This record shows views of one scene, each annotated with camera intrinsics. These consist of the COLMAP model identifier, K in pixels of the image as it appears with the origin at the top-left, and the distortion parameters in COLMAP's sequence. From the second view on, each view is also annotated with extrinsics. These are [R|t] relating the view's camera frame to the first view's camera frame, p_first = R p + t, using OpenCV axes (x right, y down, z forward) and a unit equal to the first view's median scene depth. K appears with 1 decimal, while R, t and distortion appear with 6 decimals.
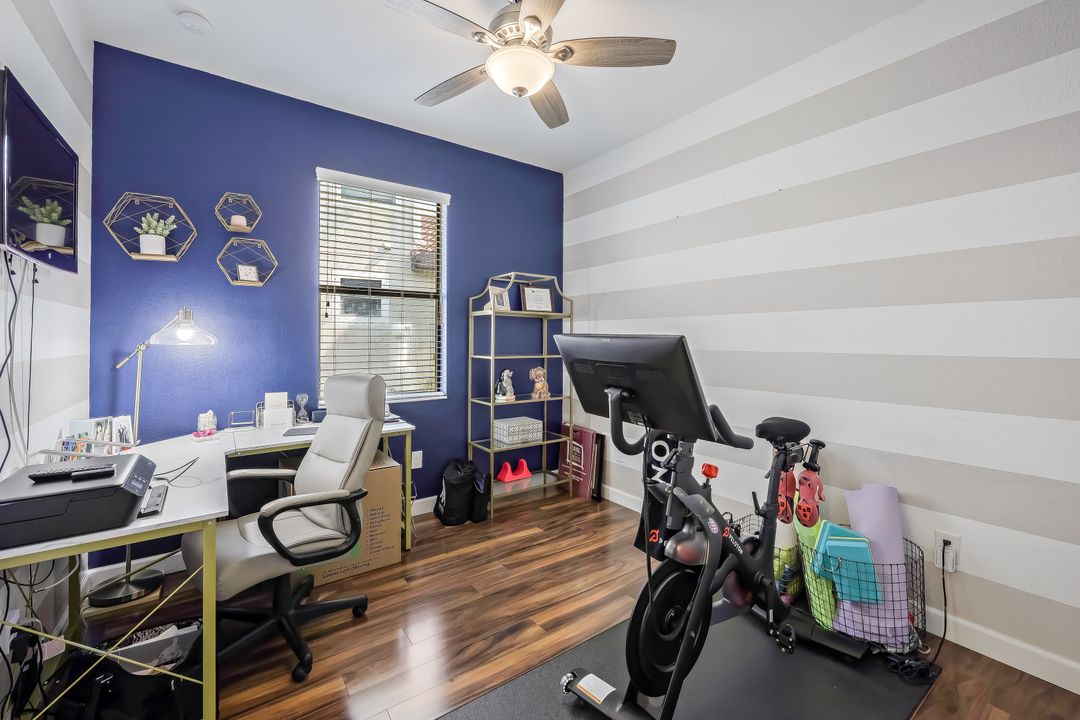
lens RADIAL K [[436.4, 0, 525.4], [0, 436.4, 339.6], [0, 0, 1]] dist [-0.000086, 0.000065]
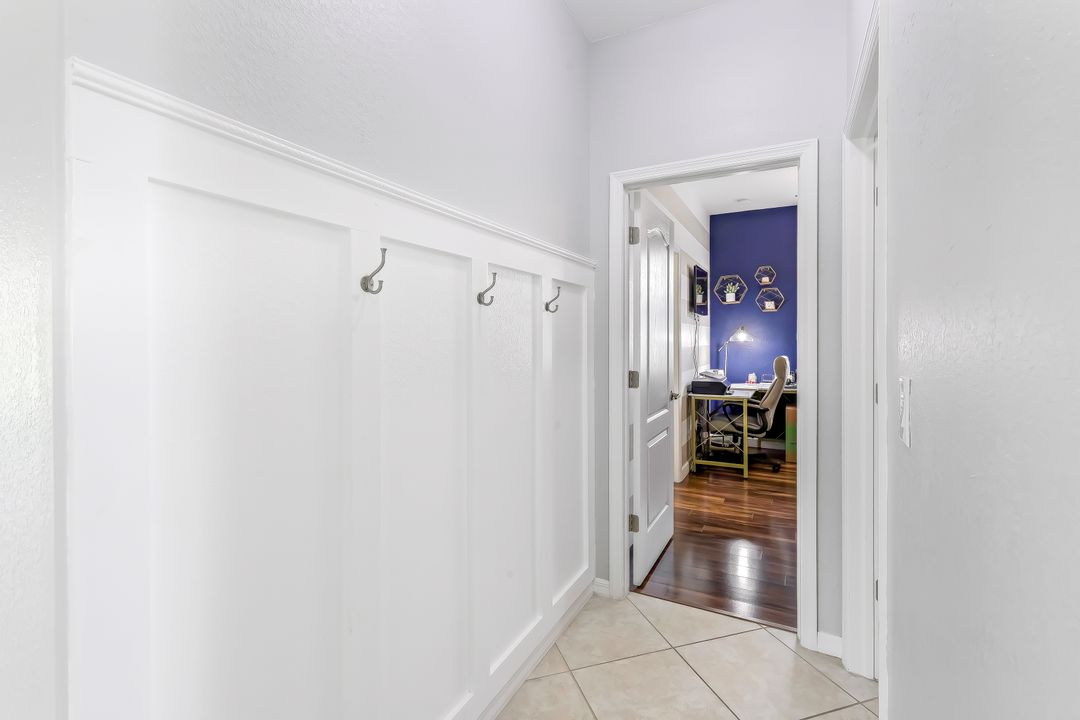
lens RADIAL K [[485.4, 0, 539.6], [0, 485.4, 352.8], [0, 0, 1]] dist [0.002804, -0.001048]
pose [[0.462444, 0.008828, -0.886604, 0.903902], [0.012547, 0.999785, 0.016500, 0.016292], [0.886560, -0.018754, 0.462234, -1.025528]]
